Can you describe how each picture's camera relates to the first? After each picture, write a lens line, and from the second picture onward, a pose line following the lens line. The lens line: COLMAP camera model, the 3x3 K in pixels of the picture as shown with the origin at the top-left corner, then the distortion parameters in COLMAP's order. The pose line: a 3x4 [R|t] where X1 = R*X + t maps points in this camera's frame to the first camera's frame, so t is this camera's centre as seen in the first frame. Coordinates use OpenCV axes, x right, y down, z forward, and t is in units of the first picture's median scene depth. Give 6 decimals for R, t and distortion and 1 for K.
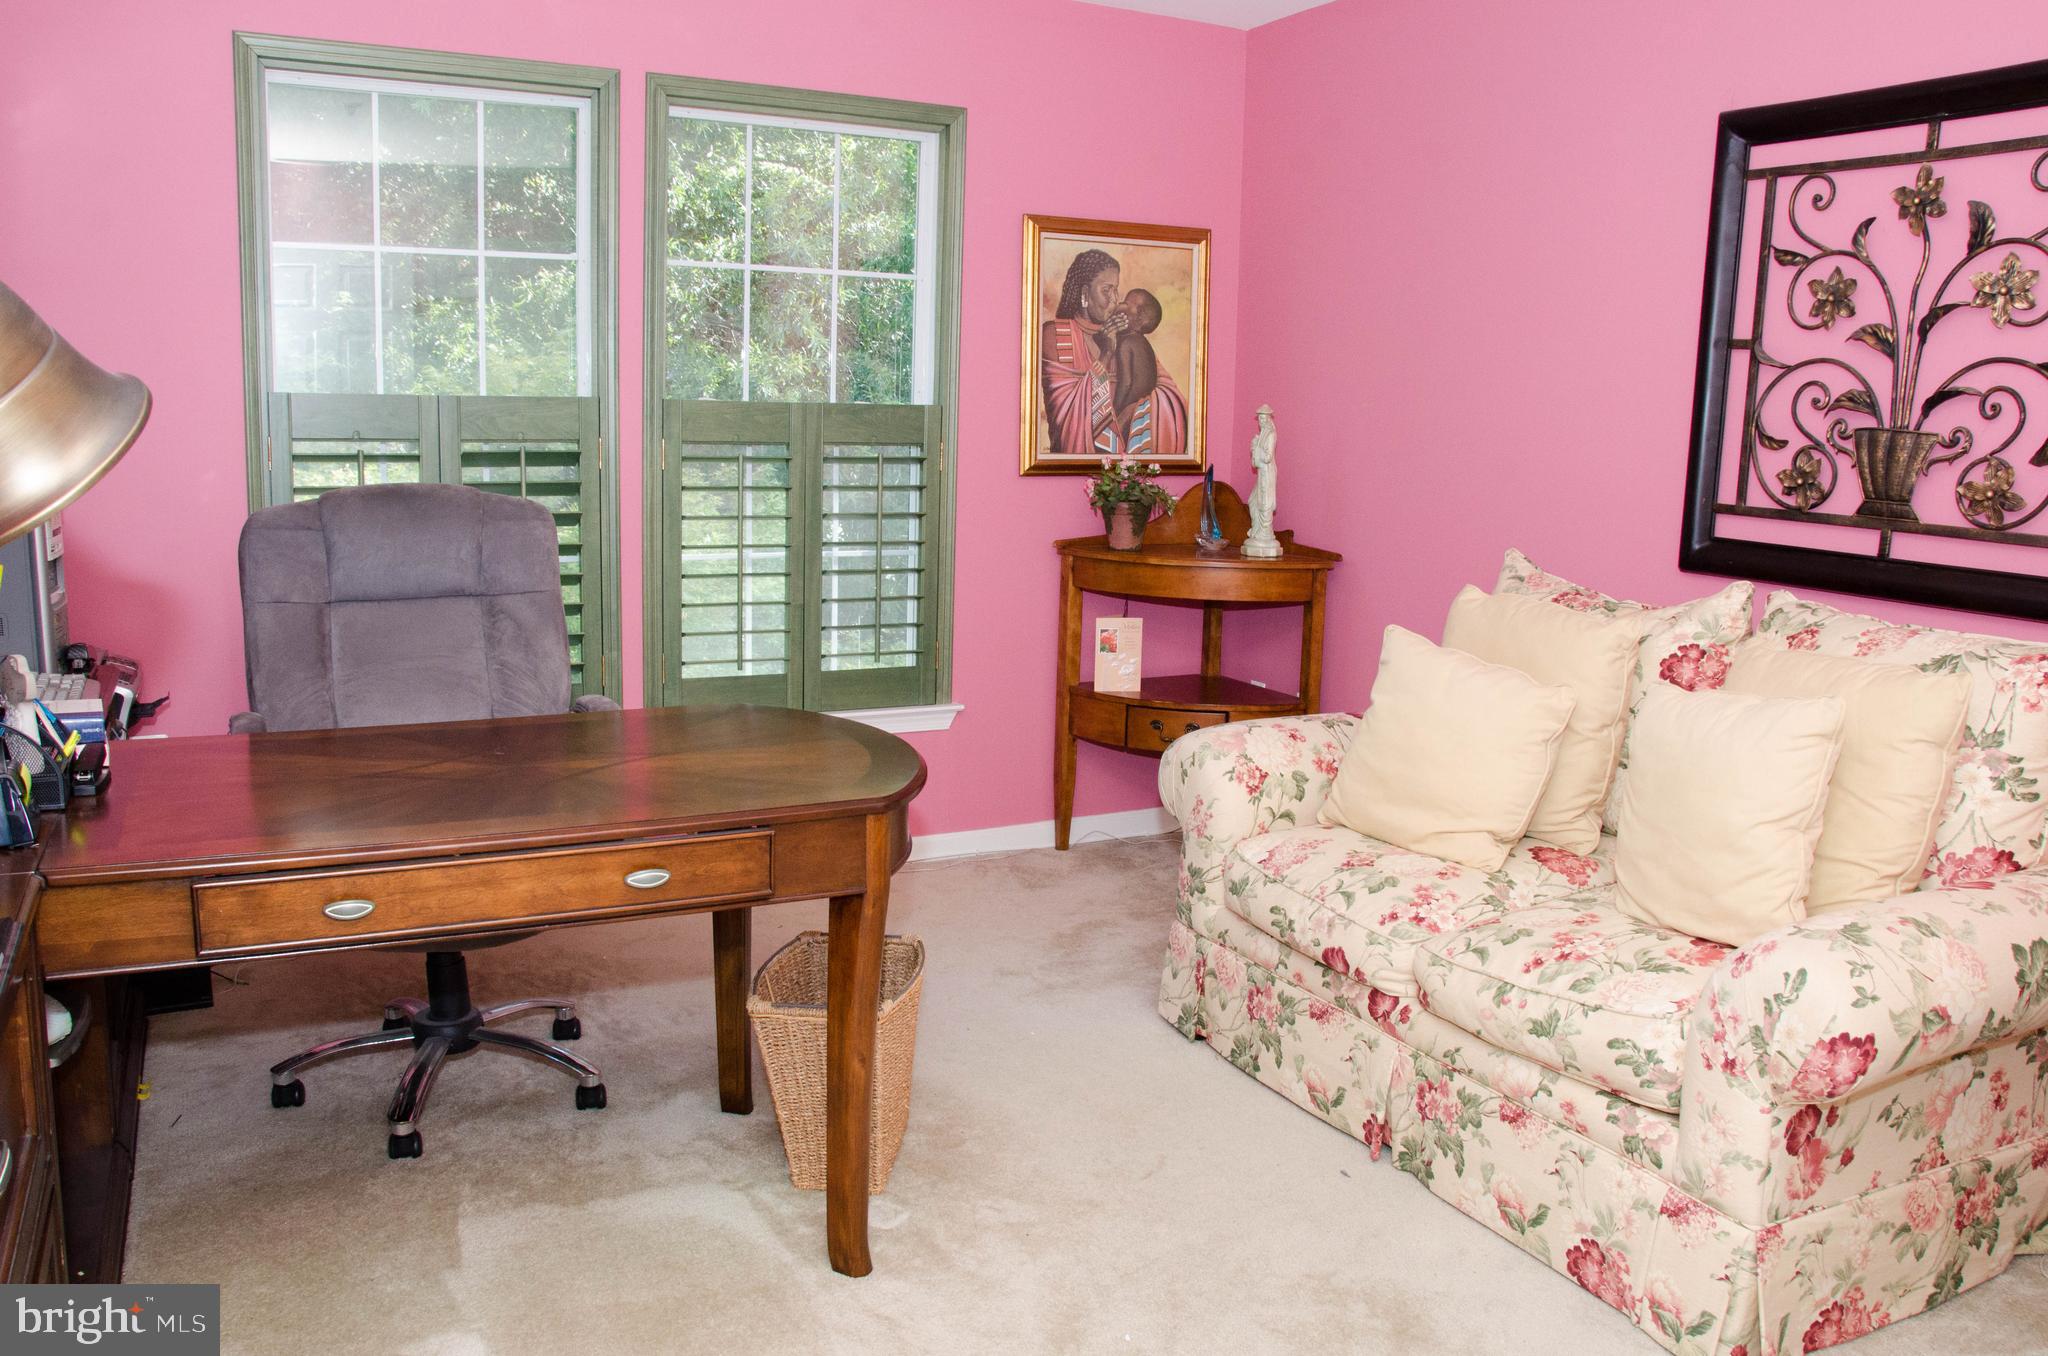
lens RADIAL K [[1598.9, 0, 1024.0], [0, 1598.9, 678.0], [0, 0, 1]] dist [-0.162835, 0.119982]
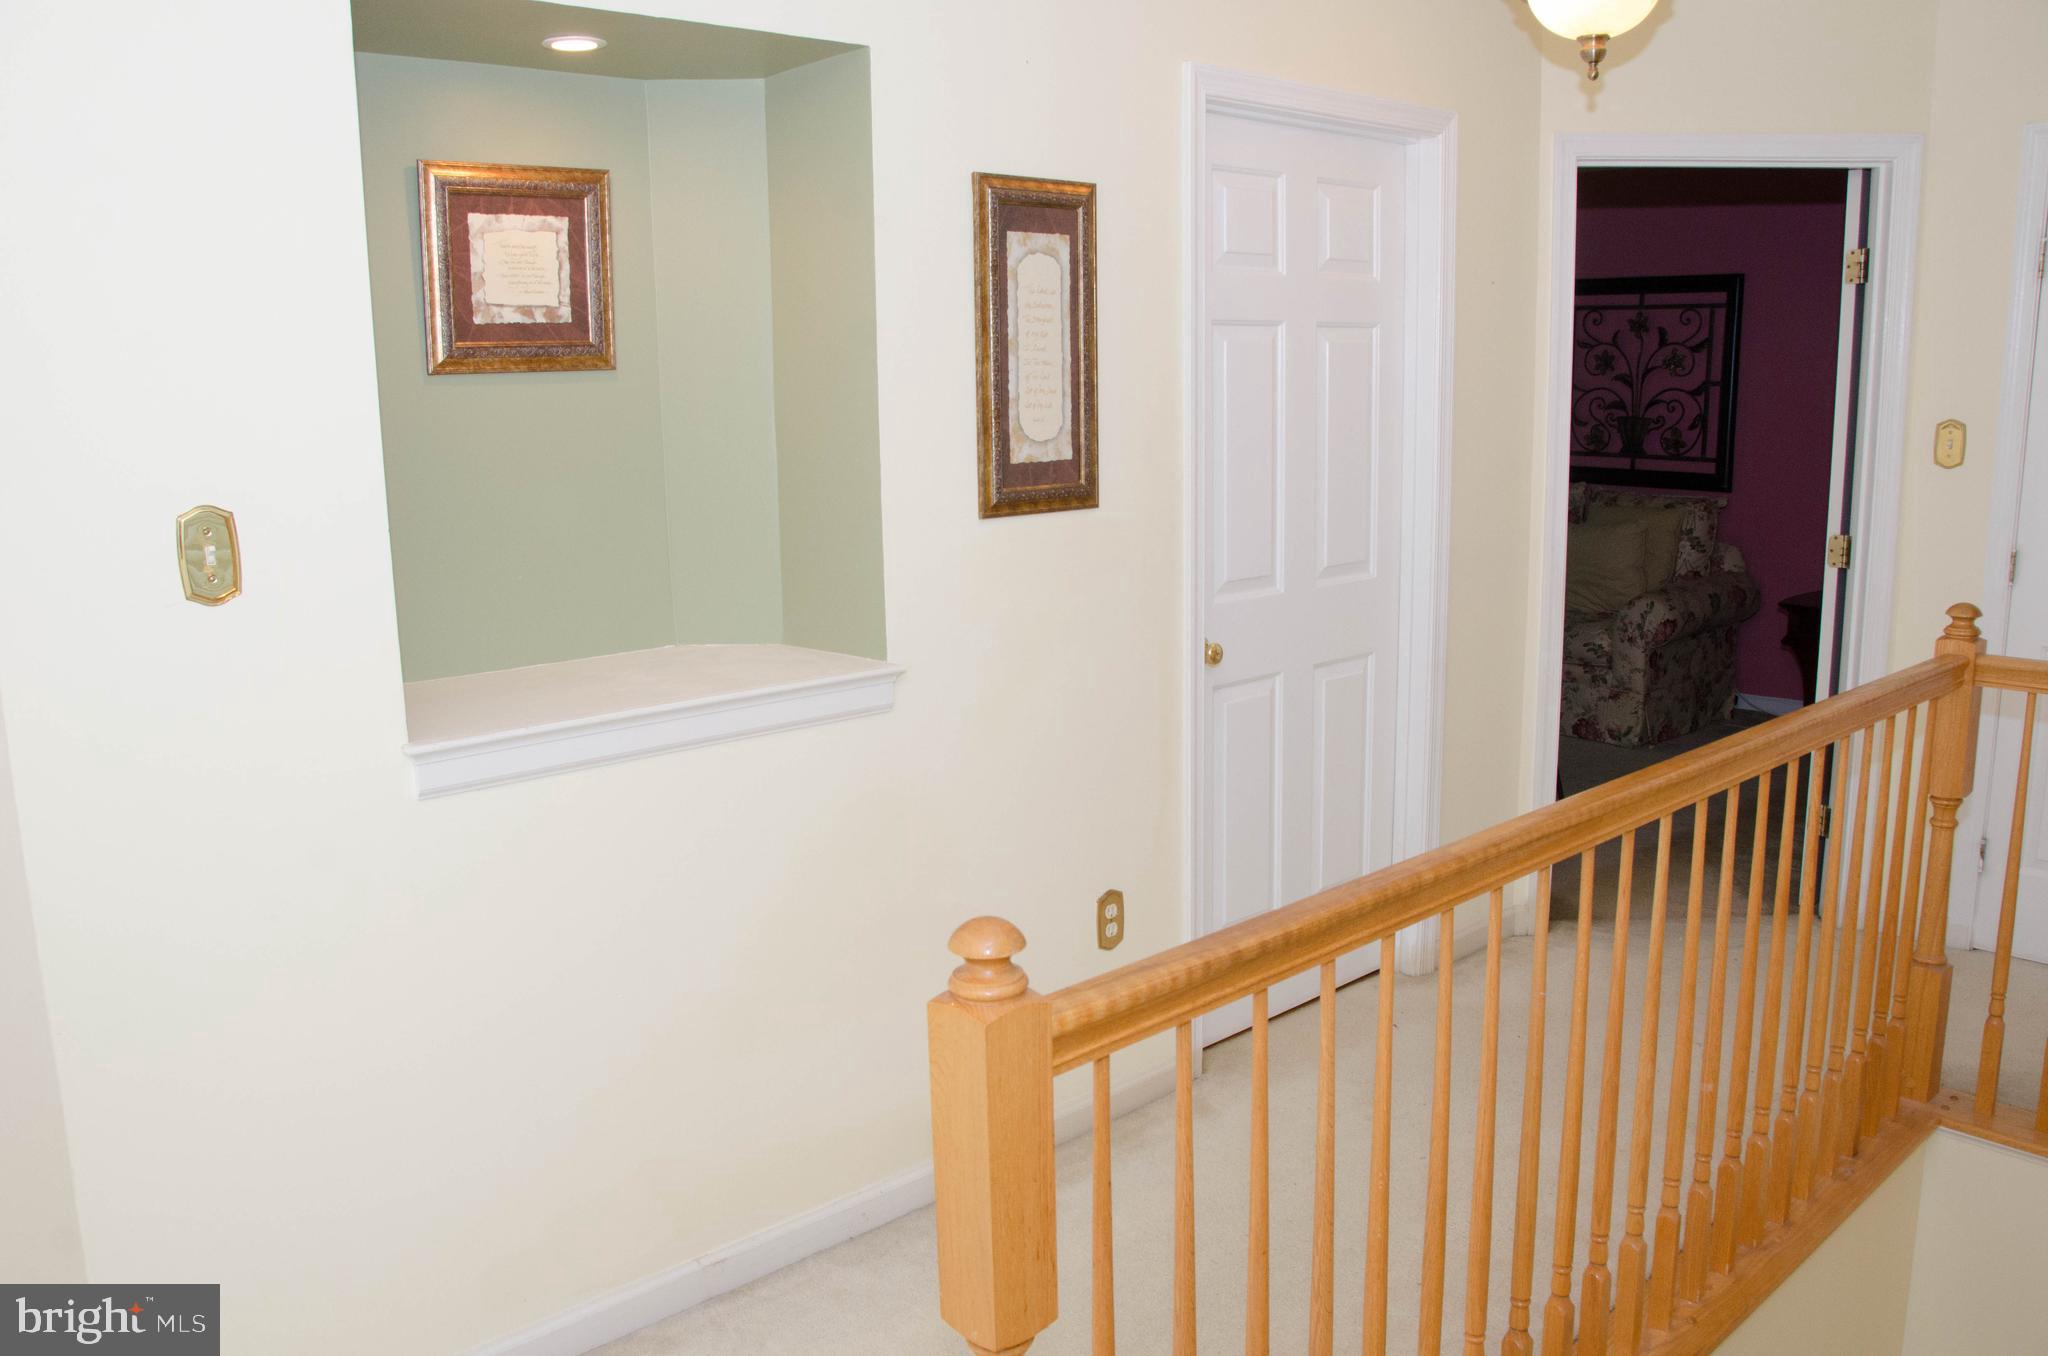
lens RADIAL K [[1598.9, 0, 1024.0], [0, 1598.9, 678.0], [0, 0, 1]] dist [-0.162835, 0.119982]
pose [[0.966167, -0.089031, 0.242062, -1.082730], [0.084073, 0.995985, 0.030758, 0.102107], [-0.243829, -0.009366, 0.969773, -1.263105]]
